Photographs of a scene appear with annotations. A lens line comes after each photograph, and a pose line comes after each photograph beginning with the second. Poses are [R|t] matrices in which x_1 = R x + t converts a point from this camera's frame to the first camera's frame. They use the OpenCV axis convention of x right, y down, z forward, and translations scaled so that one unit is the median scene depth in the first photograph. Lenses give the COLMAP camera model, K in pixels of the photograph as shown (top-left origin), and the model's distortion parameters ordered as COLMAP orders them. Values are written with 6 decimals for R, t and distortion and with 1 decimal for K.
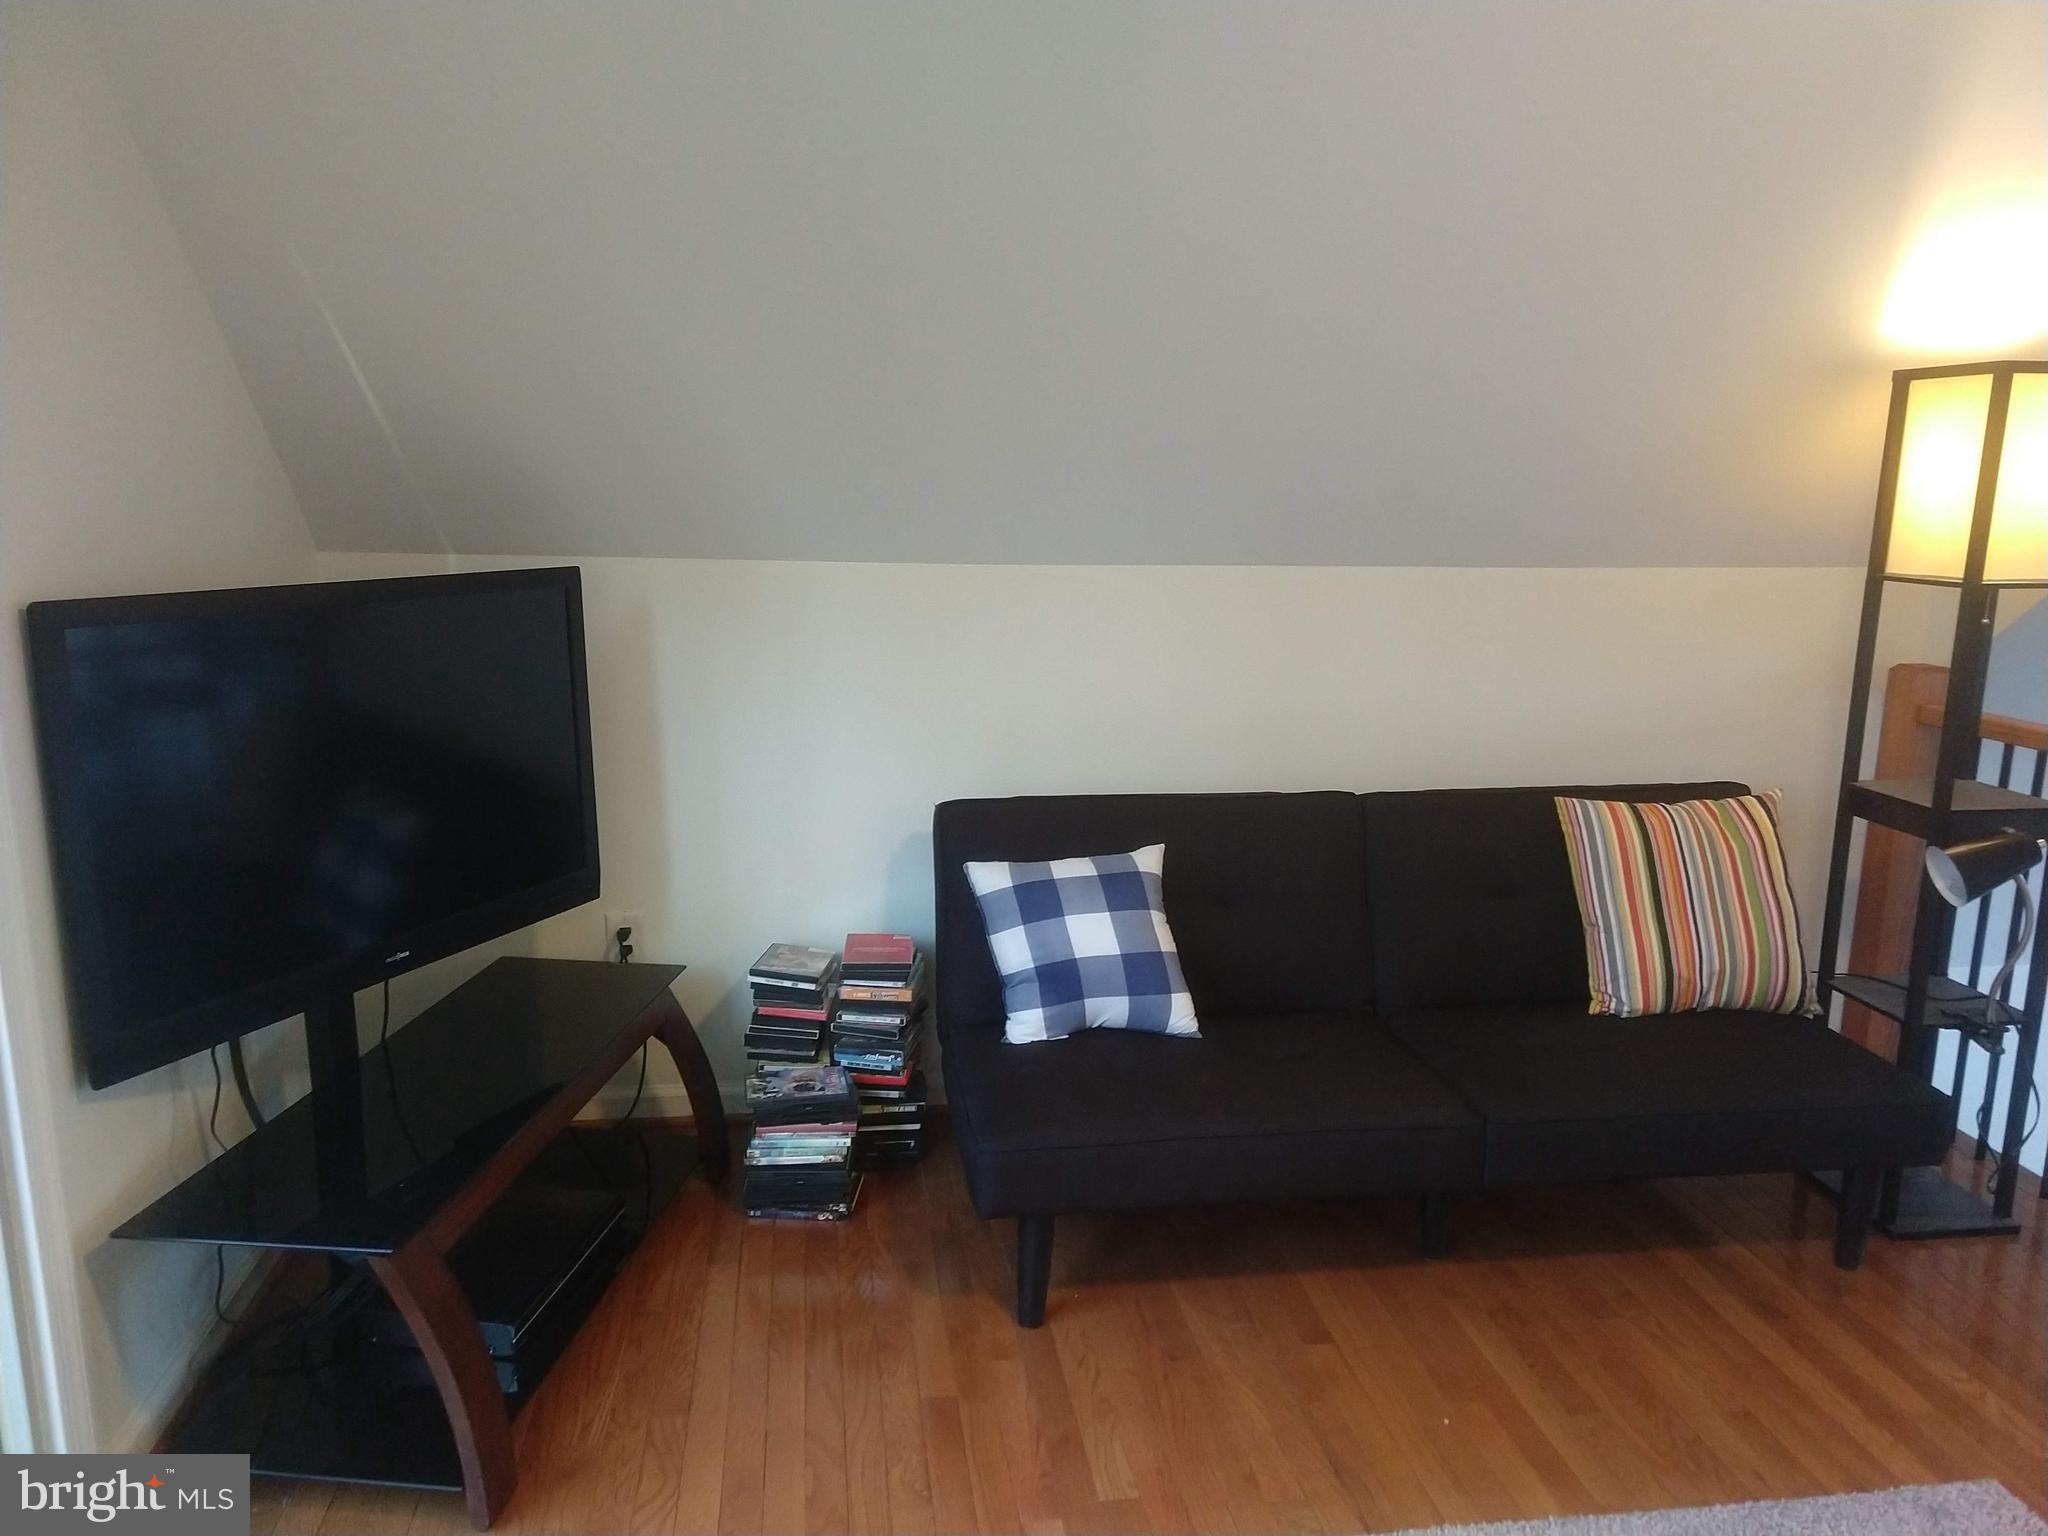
lens RADIAL K [[1492.4, 0, 1024.0], [0, 1492.4, 768.0], [0, 0, 1]] dist [0.036795, -0.042221]
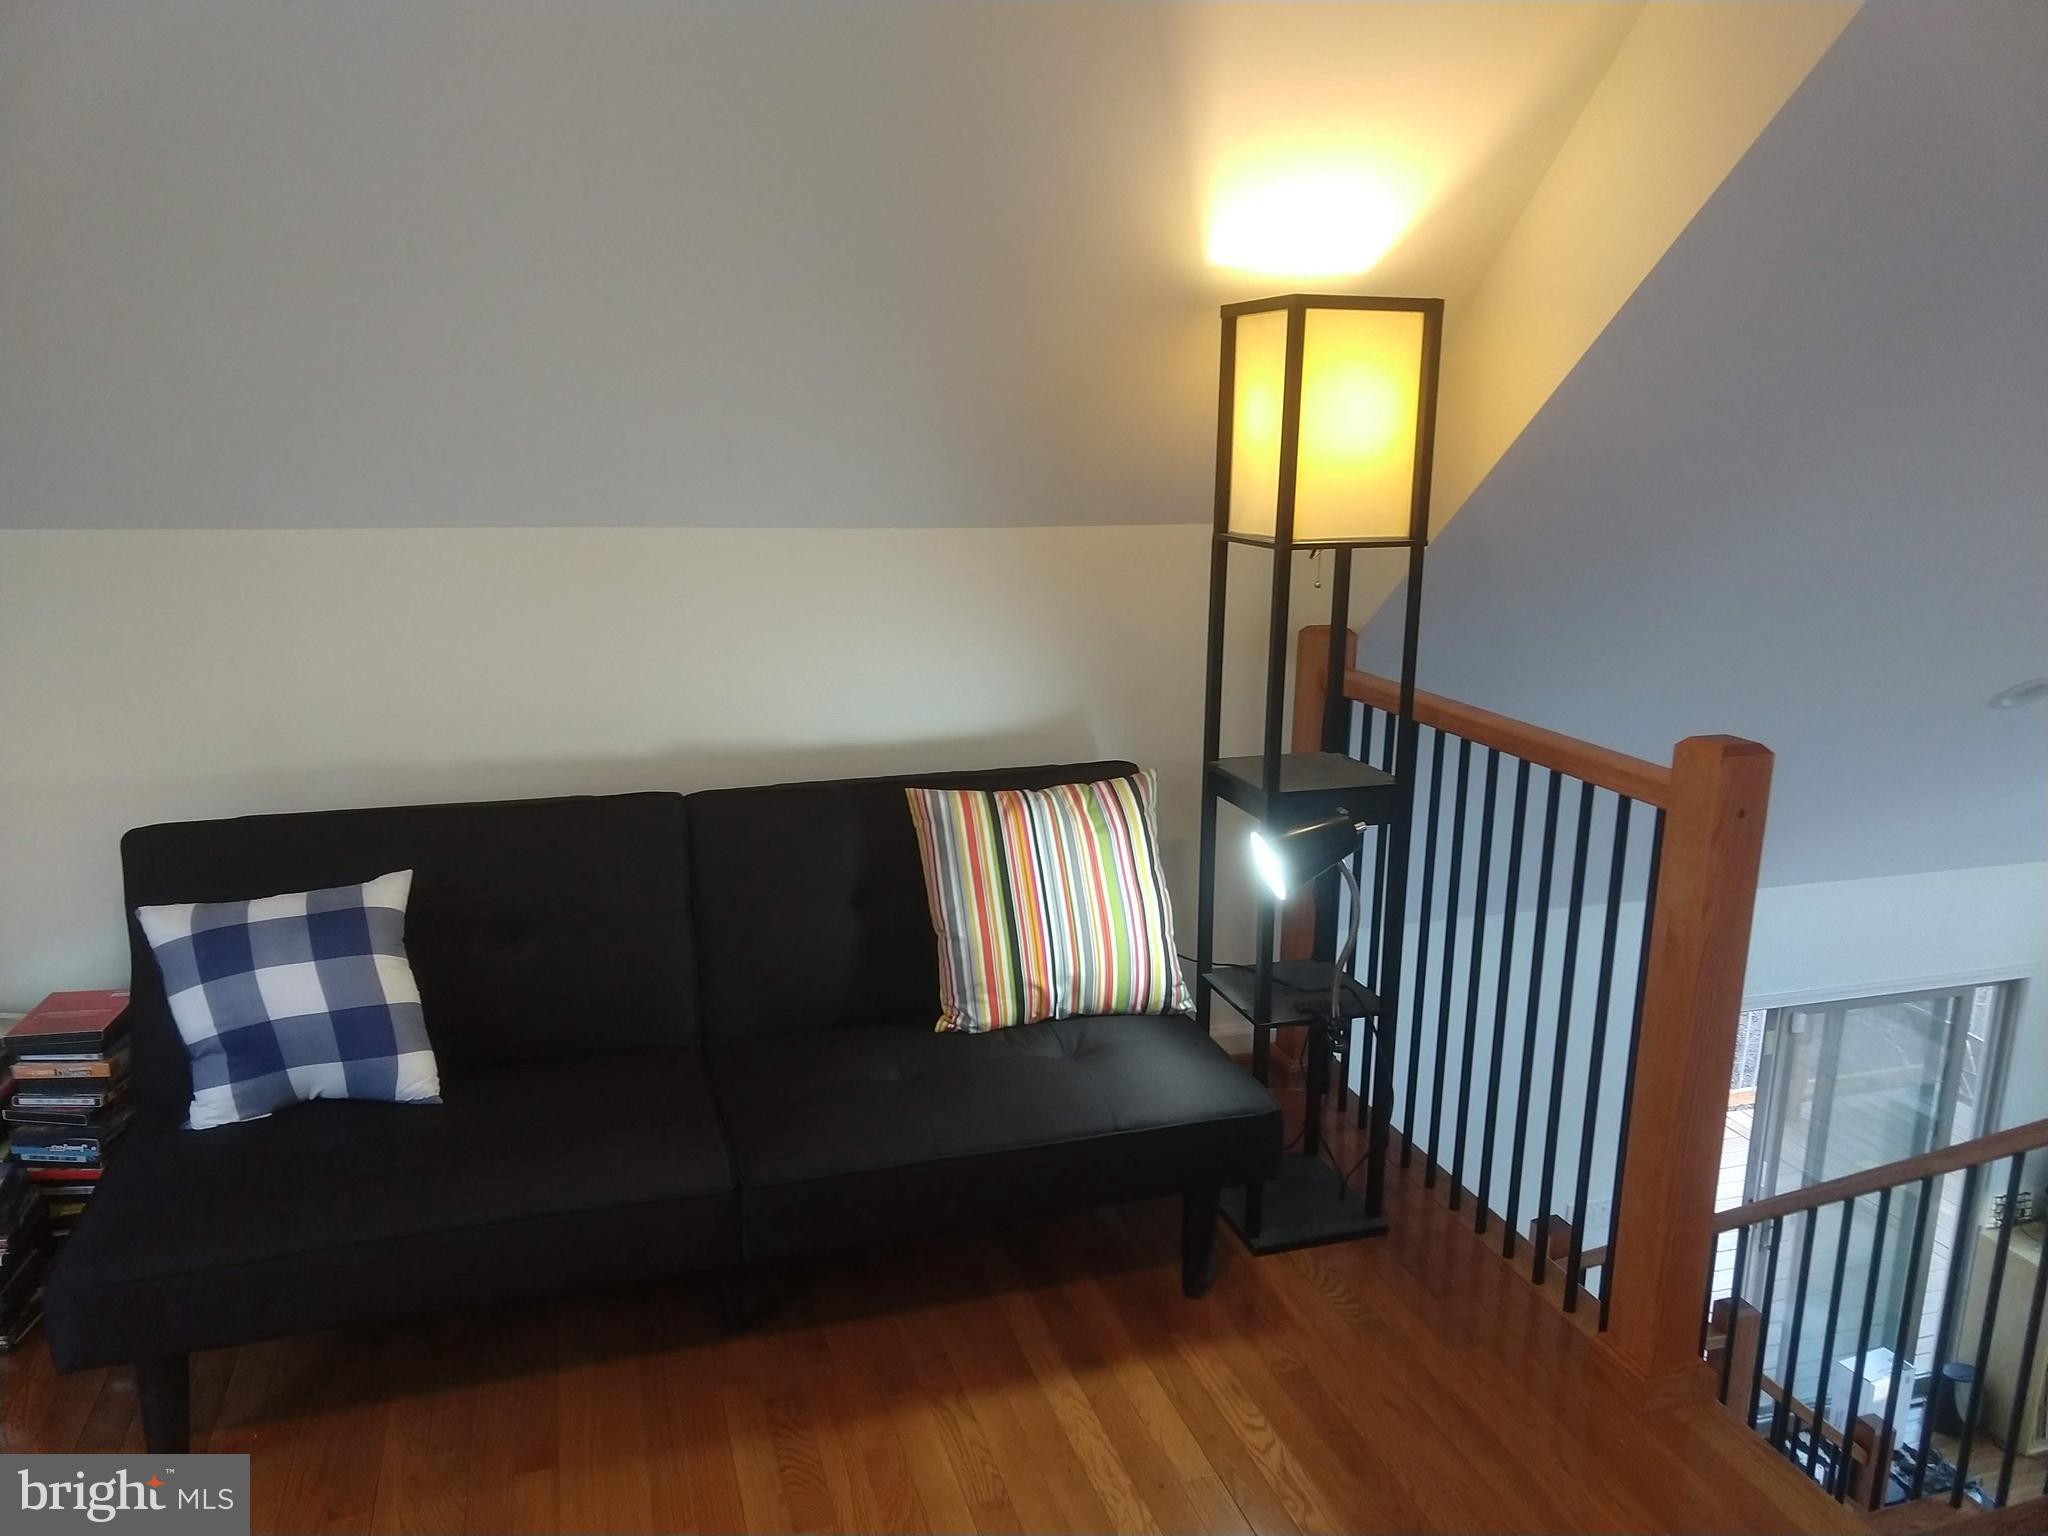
lens RADIAL K [[1492.4, 0, 1024.0], [0, 1492.4, 768.0], [0, 0, 1]] dist [0.036795, -0.042221]
pose [[0.986112, -0.041037, 0.160935, 0.298322], [0.034932, 0.998565, 0.040585, -0.027618], [-0.162369, -0.034400, 0.986130, 0.122627]]
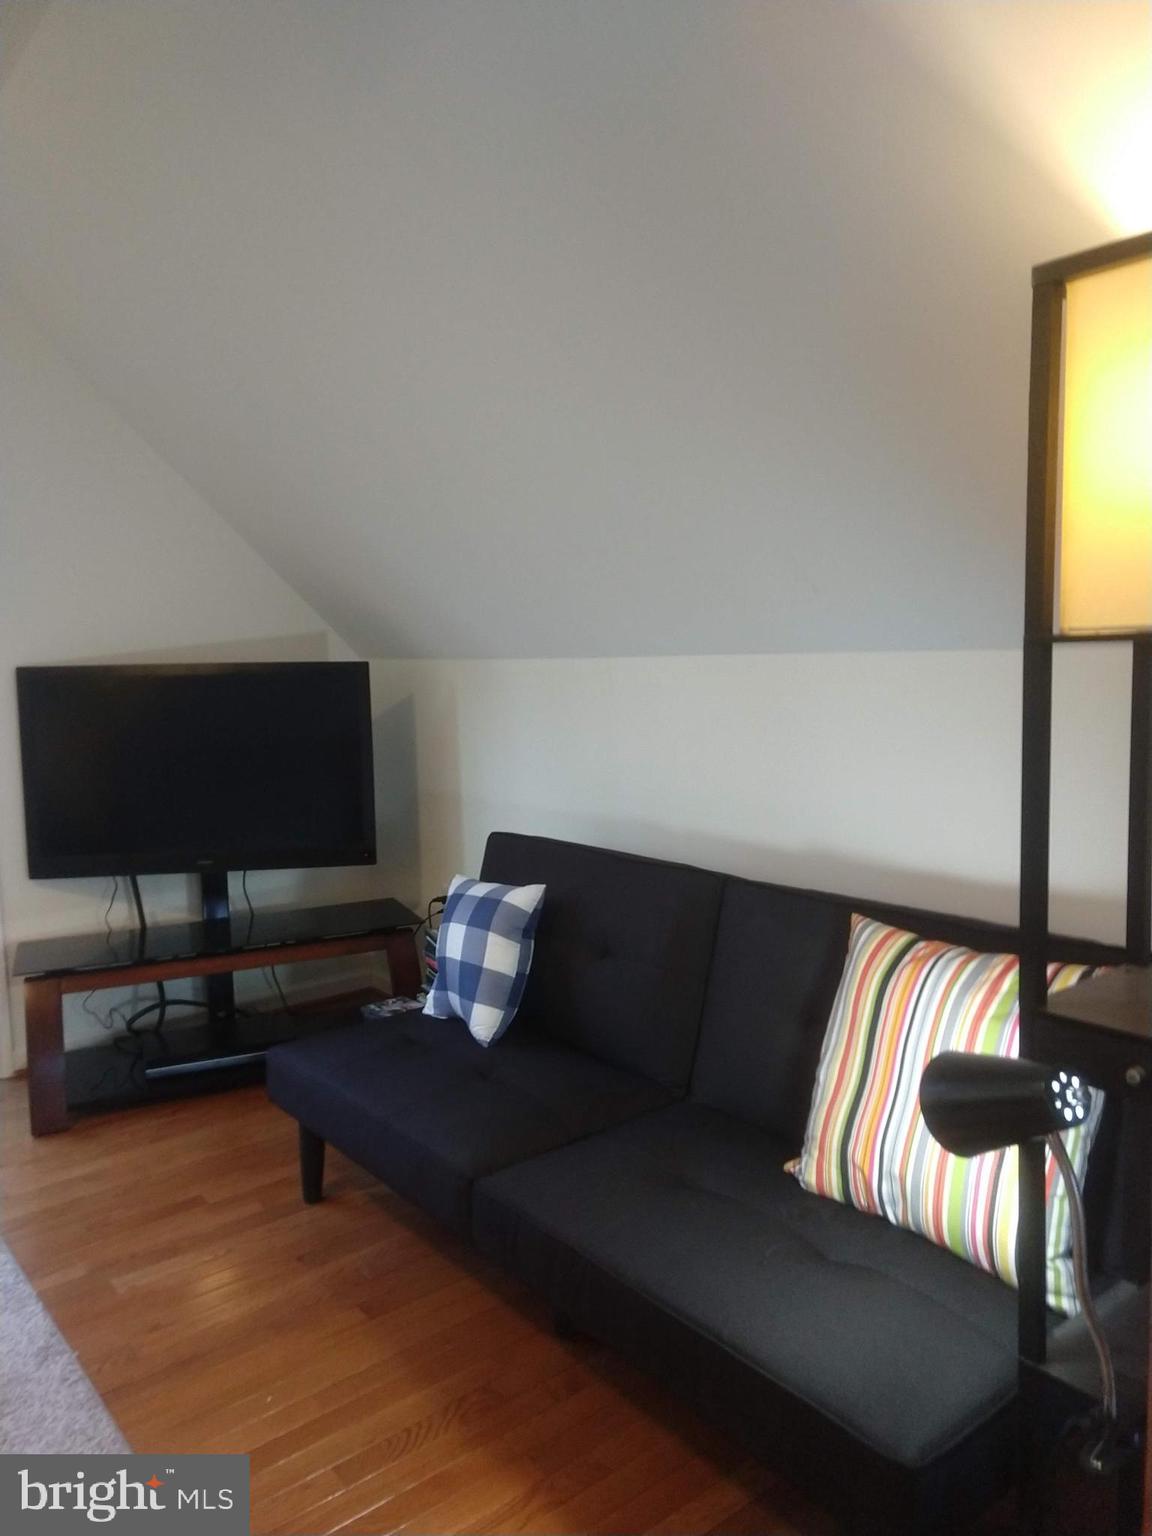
lens RADIAL K [[1107.4, 0, 623.4], [0, 1107.4, 773.4], [0, 0, 1]] dist [-0.025128, 0.083777]
pose [[0.515573, 0.065958, -0.854303, 0.861785], [-0.151433, 0.988352, -0.015083, -0.033443], [0.843358, 0.137146, 0.519556, 0.584277]]
